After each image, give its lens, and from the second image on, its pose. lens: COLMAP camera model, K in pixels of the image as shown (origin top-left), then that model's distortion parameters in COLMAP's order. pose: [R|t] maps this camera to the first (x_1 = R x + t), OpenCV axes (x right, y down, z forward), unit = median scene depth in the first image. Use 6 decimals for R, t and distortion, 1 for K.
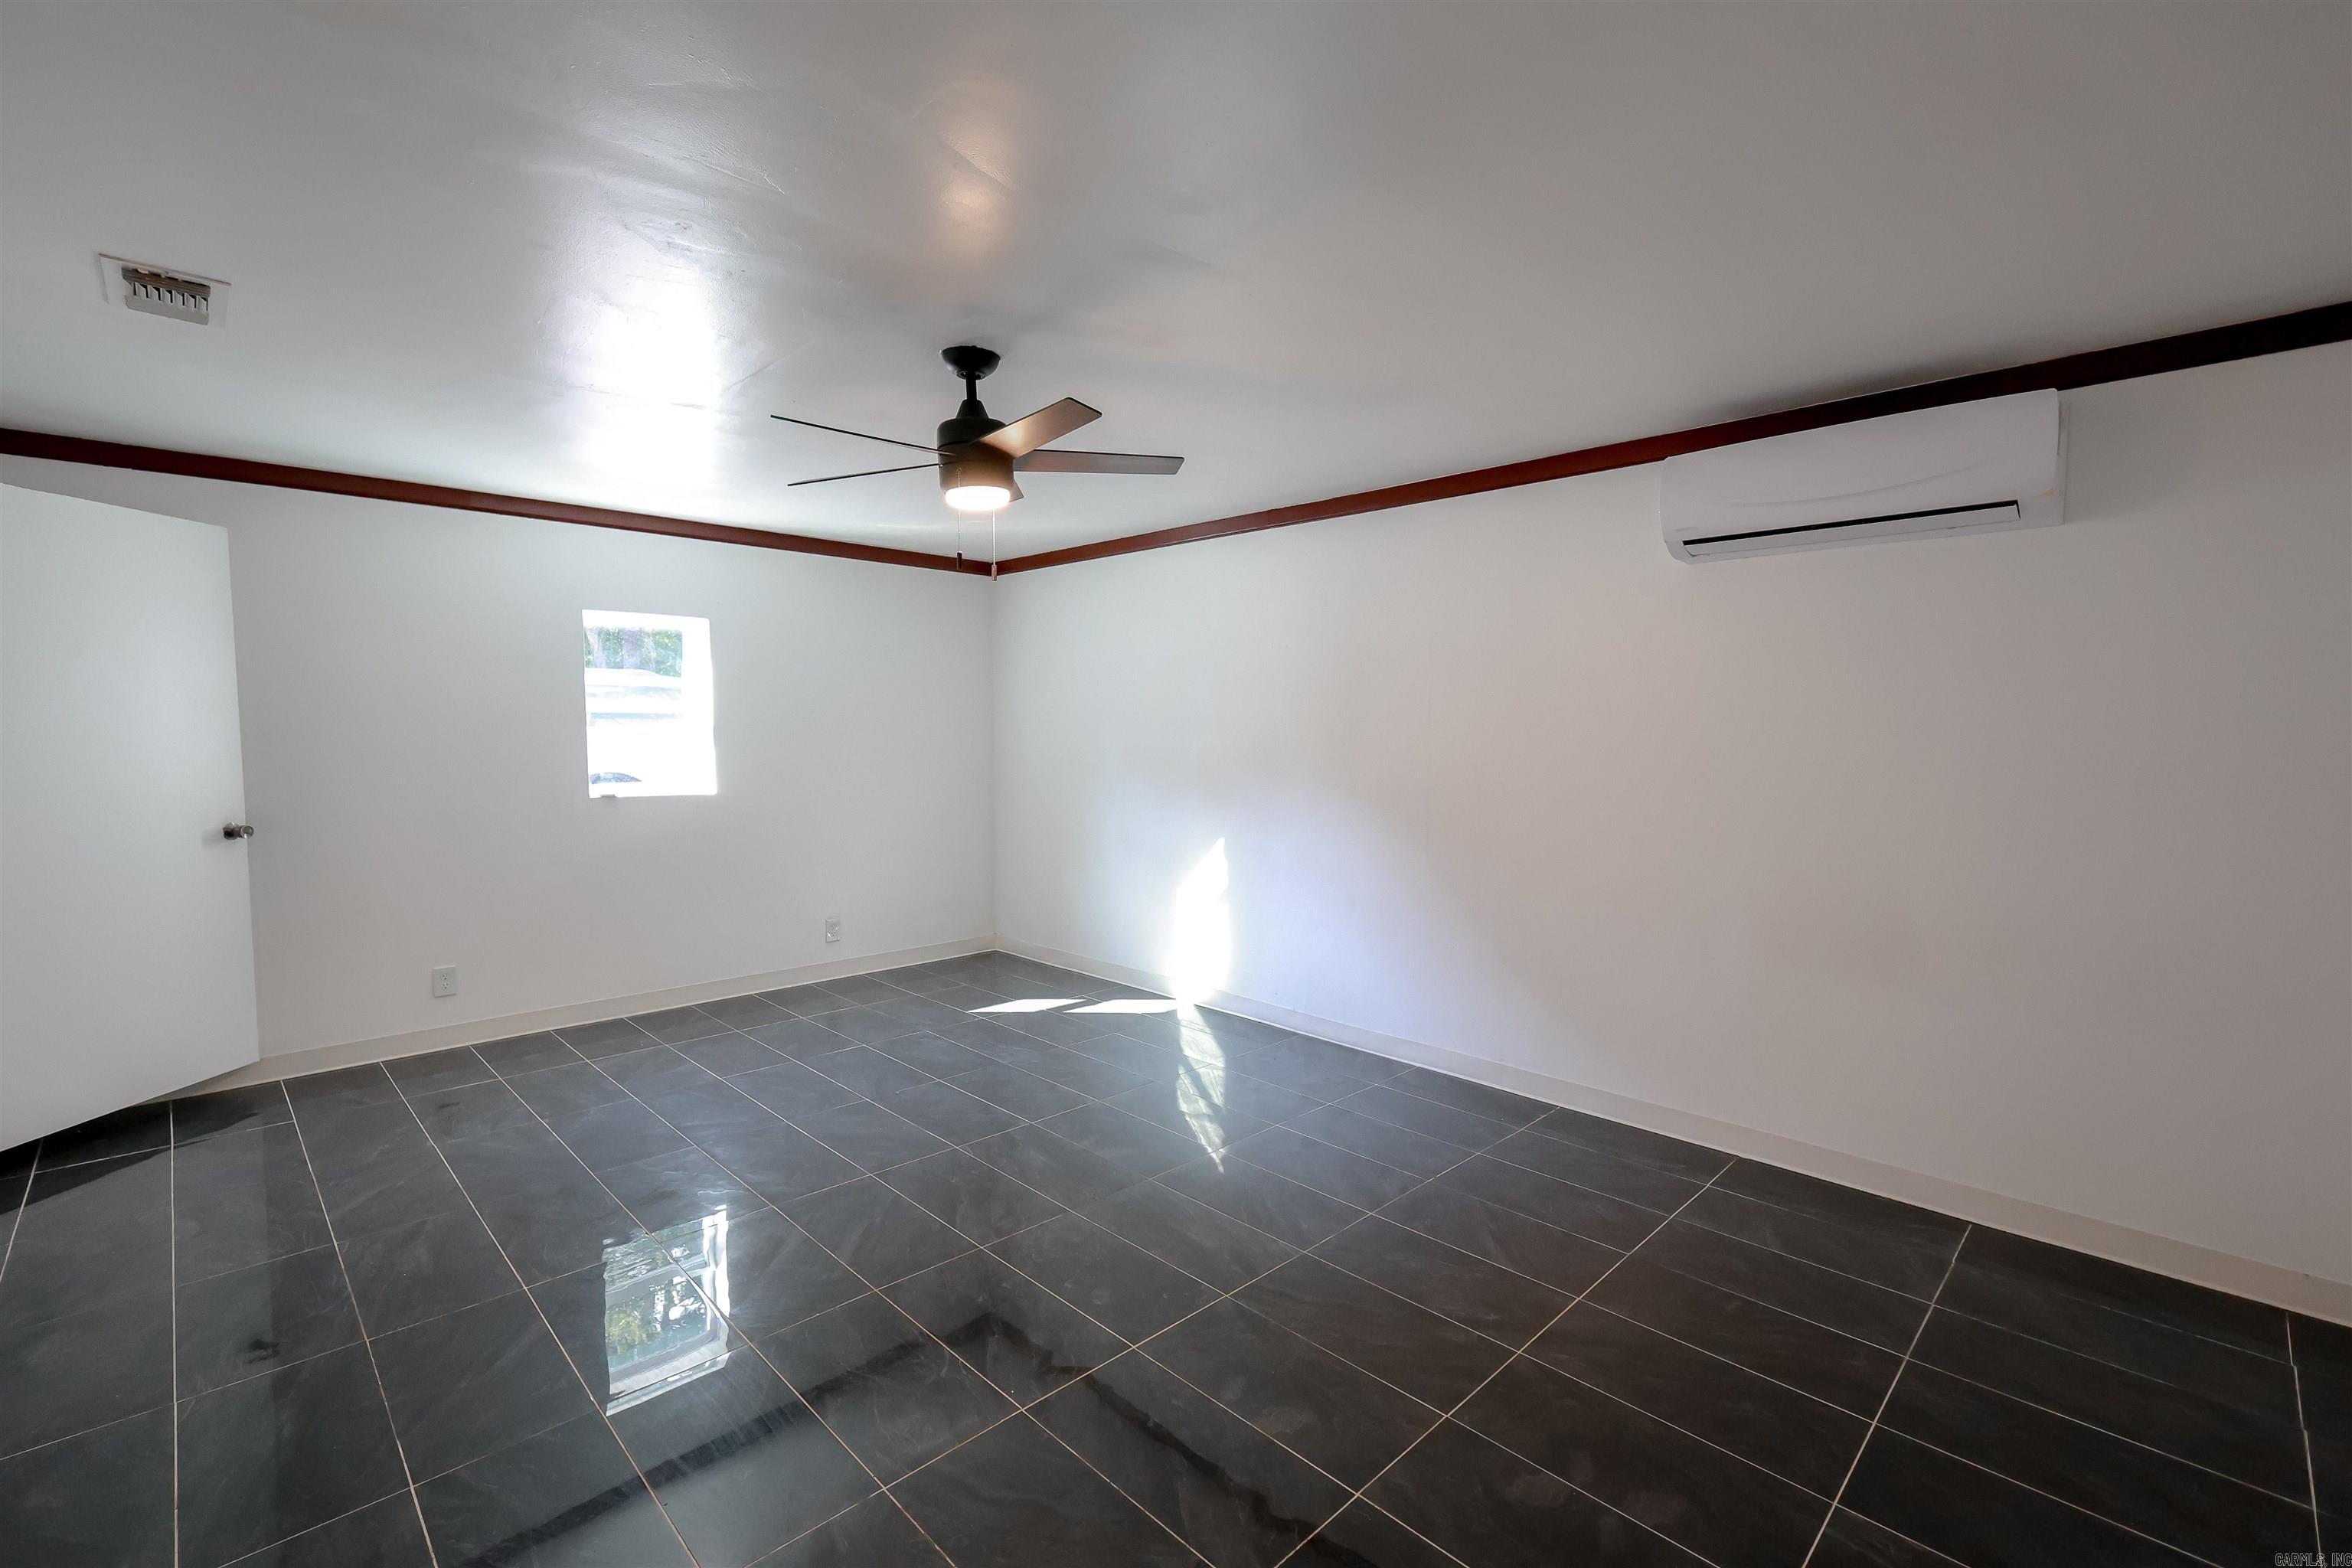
lens RADIAL K [[1017.5, 0, 1186.8], [0, 1017.5, 788.6], [0, 0, 1]] dist [0.001665, -0.000107]
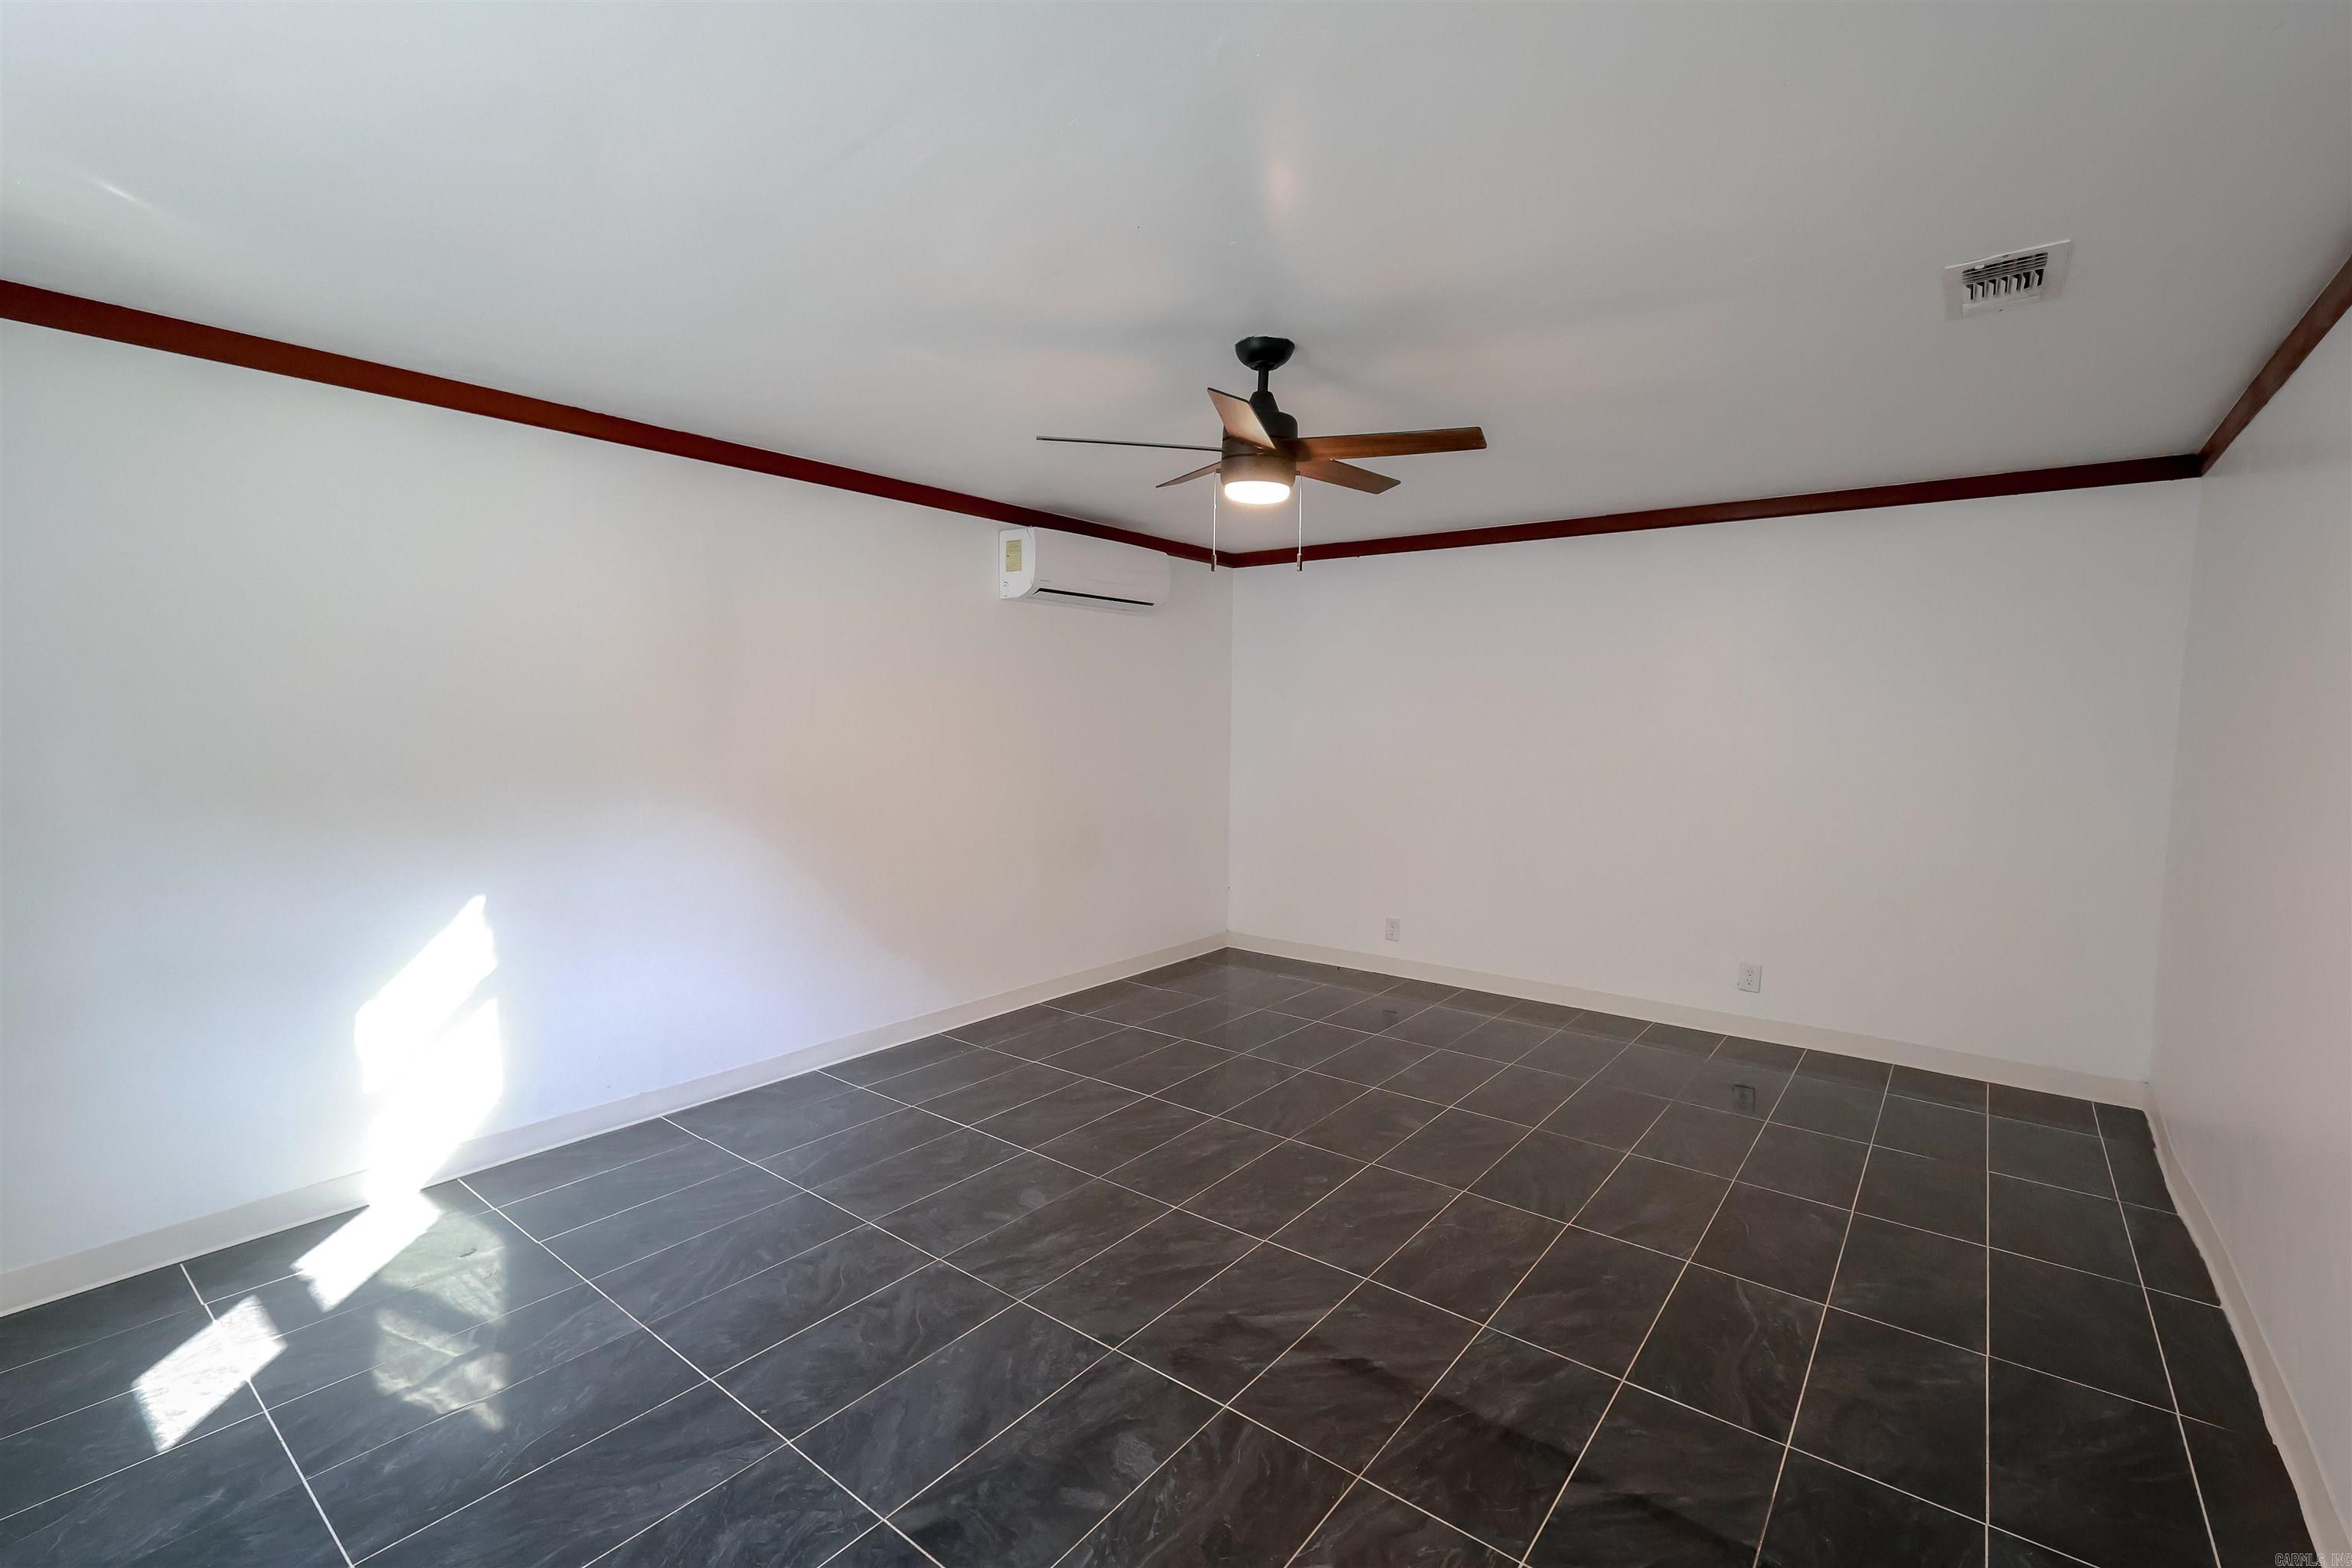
lens RADIAL K [[1017.5, 0, 1186.8], [0, 1017.5, 788.6], [0, 0, 1]] dist [0.001665, -0.000107]
pose [[-0.132439, -0.074458, 0.988391, -0.636004], [0.057740, 0.994902, 0.082685, -0.043538], [-0.989508, 0.068021, -0.127465, 0.648035]]
